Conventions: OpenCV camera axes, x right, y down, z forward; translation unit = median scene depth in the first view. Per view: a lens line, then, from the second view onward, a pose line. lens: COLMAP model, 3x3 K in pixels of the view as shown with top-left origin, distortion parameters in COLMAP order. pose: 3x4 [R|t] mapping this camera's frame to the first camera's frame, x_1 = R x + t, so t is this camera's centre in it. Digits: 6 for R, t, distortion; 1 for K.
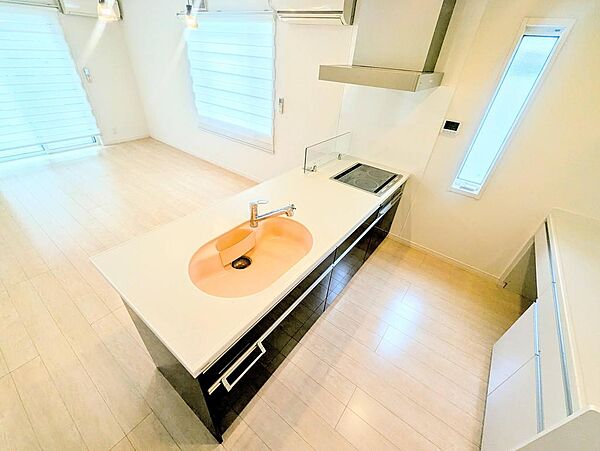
lens RADIAL K [[253.2, 0, 296.5], [0, 253.2, 230.1], [0, 0, 1]] dist [0.004594, -0.003461]
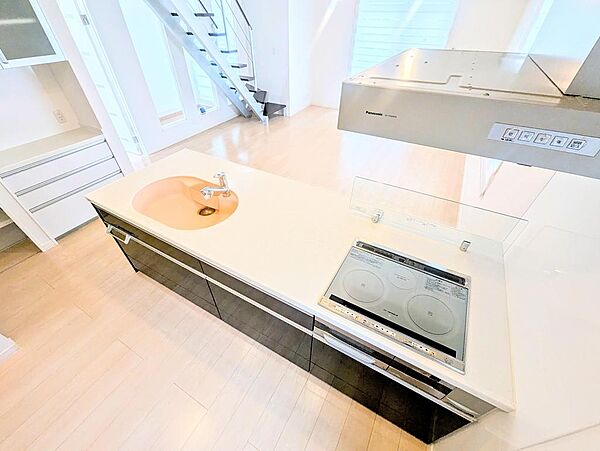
lens RADIAL K [[253.2, 0, 291.3], [0, 253.2, 225.7], [0, 0, 1]] dist [0.004594, -0.003461]
pose [[0.125635, 0.601703, -0.788777, 0.511620], [-0.563100, 0.697842, 0.442645, -0.360645], [0.816783, 0.388549, 0.426492, 0.524651]]
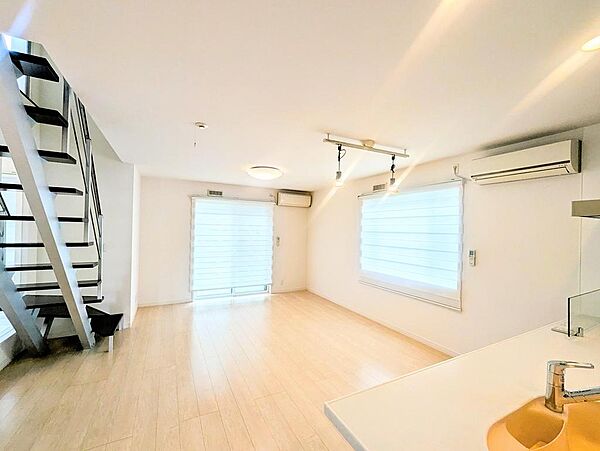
lens RADIAL K [[253.2, 0, 296.8], [0, 253.2, 226.6], [0, 0, 1]] dist [0.004594, -0.003461]
pose [[0.902580, -0.047986, -0.427840, -0.280762], [-0.219587, 0.803476, -0.553361, 0.061751], [0.370313, 0.593401, 0.714664, 0.080920]]
